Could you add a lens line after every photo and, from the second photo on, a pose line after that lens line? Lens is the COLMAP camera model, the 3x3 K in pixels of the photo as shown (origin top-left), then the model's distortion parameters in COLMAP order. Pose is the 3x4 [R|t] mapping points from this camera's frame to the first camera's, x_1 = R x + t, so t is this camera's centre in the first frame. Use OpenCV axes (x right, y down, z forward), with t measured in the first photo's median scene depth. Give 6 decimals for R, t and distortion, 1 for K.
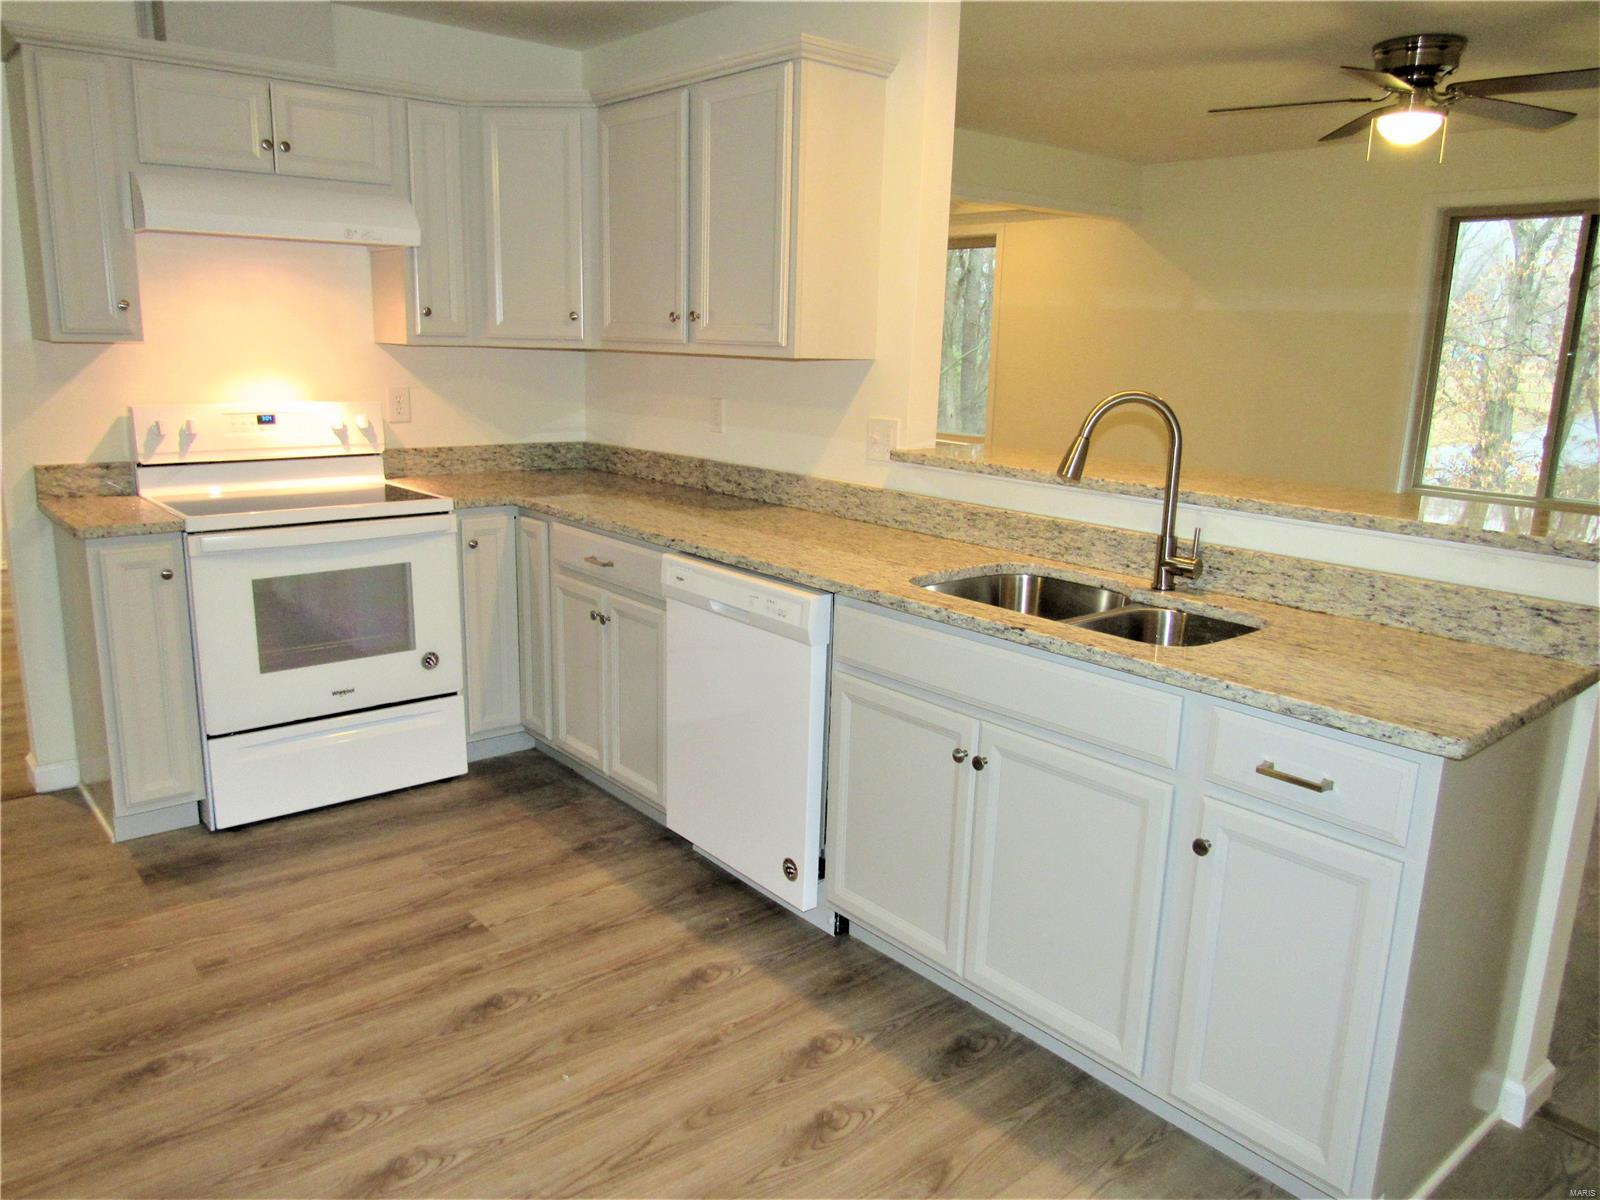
lens RADIAL K [[1156.0, 0, 785.2], [0, 1156.0, 598.4], [0, 0, 1]] dist [-0.006813, -0.003037]
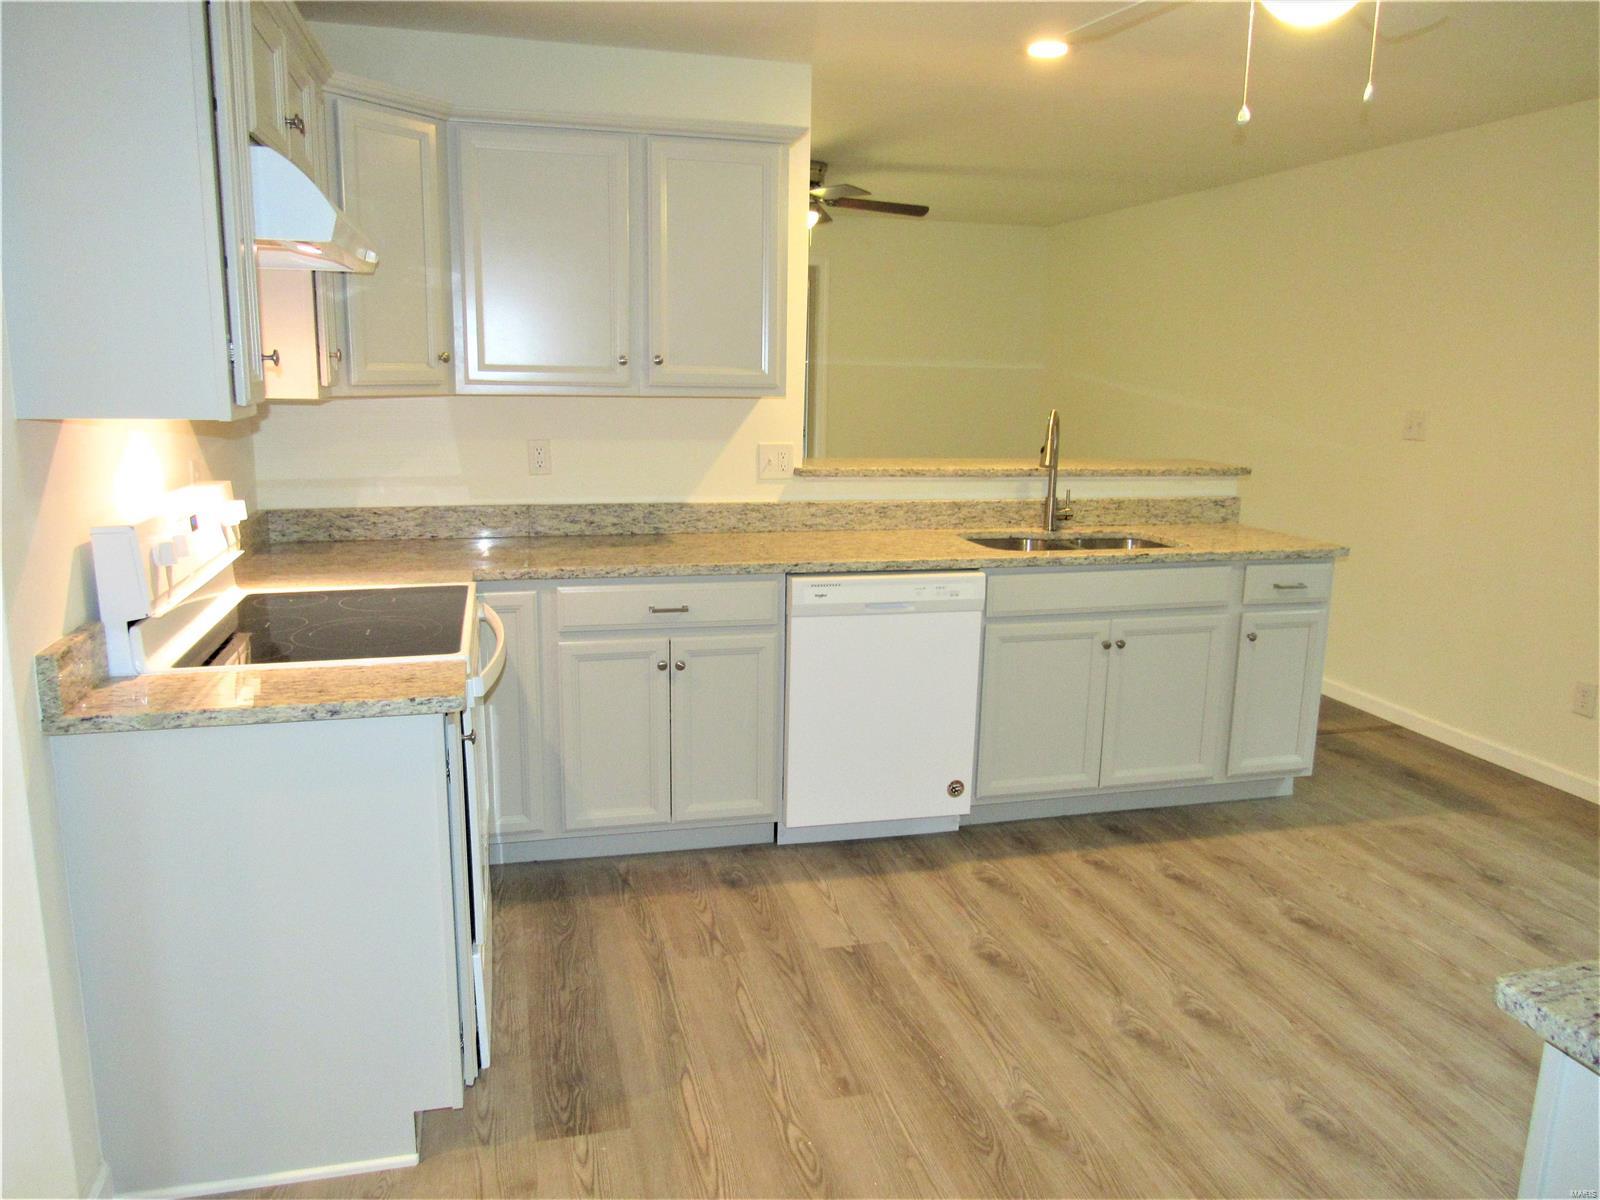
lens RADIAL K [[1161.1, 0, 800.0], [0, 1161.1, 600.0], [0, 0, 1]] dist [-0.009334, -0.002170]
pose [[0.420496, -0.197194, 0.885606, -1.072667], [0.192991, 0.973198, 0.125064, -0.153939], [-0.886531, 0.118325, 0.447282, 0.492284]]
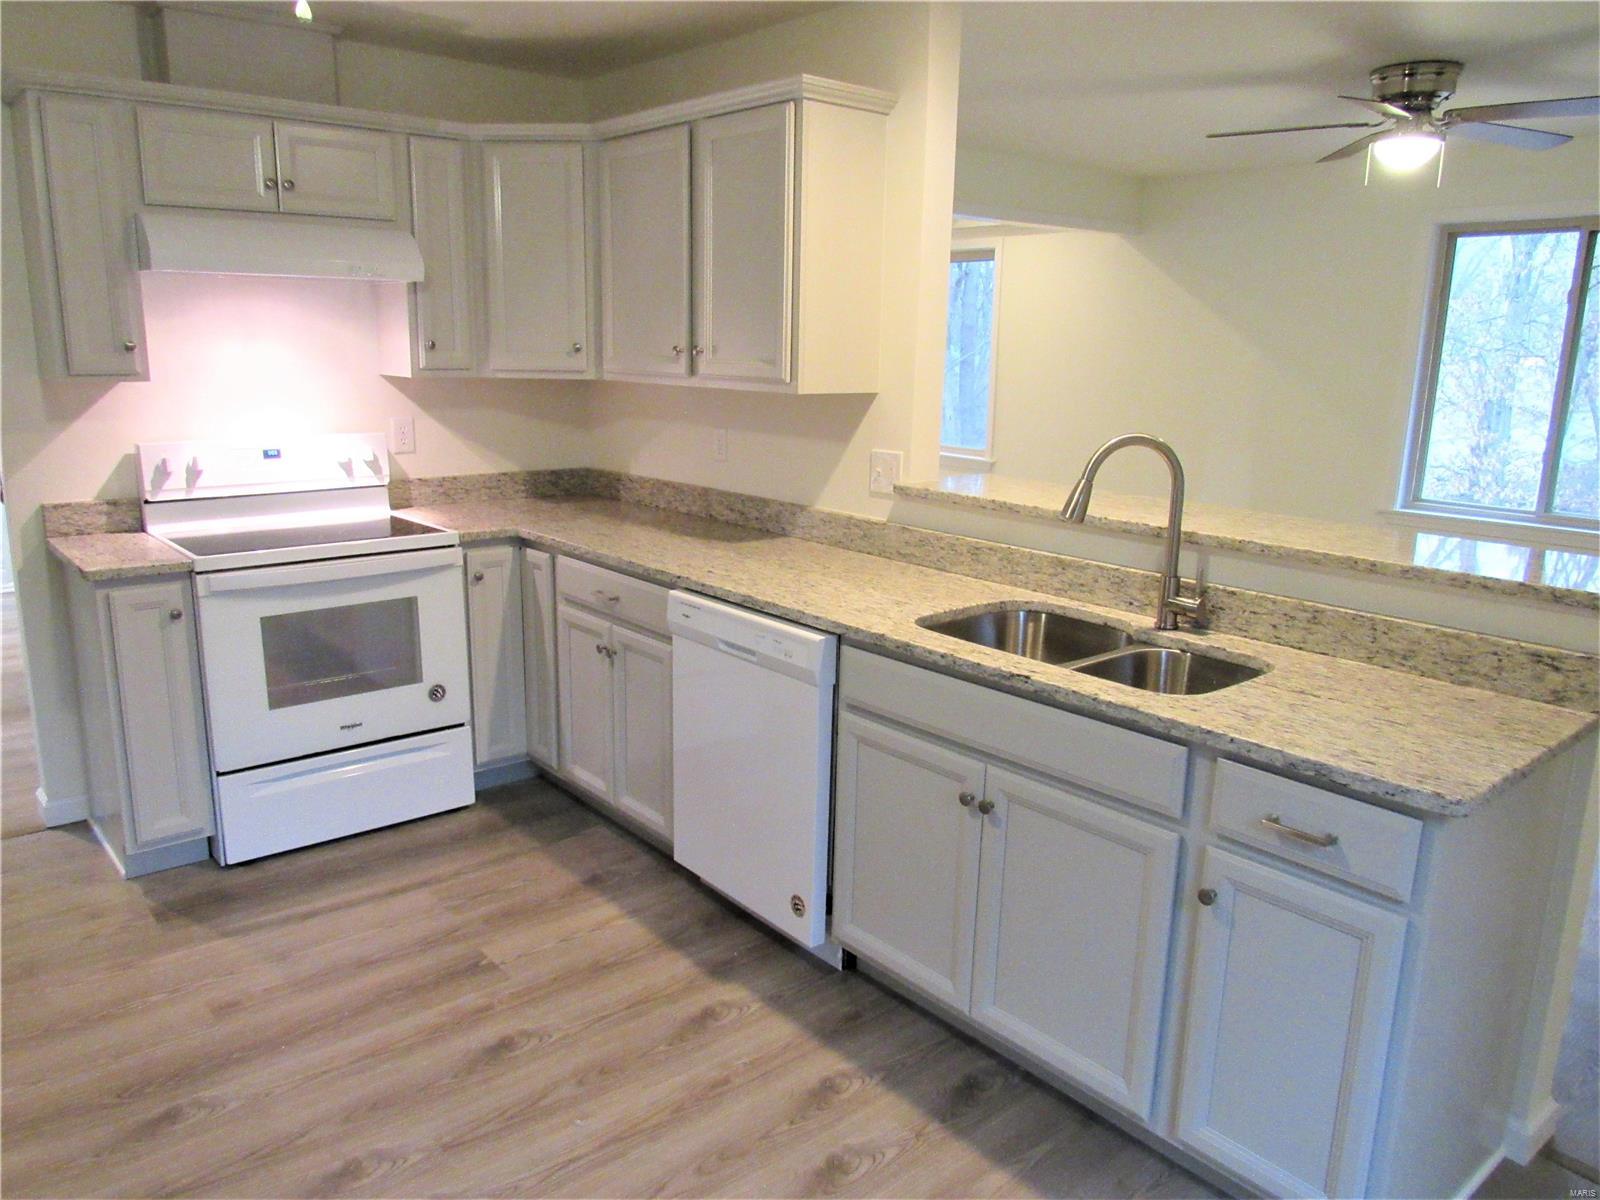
lens RADIAL K [[1156.0, 0, 785.2], [0, 1156.0, 598.4], [0, 0, 1]] dist [-0.006813, -0.003037]
pose [[0.999969, -0.007840, 0.000156, -0.004565], [0.007840, 0.999969, 0.000890, -0.031445], [-0.000163, -0.000889, 1.000000, -0.006623]]
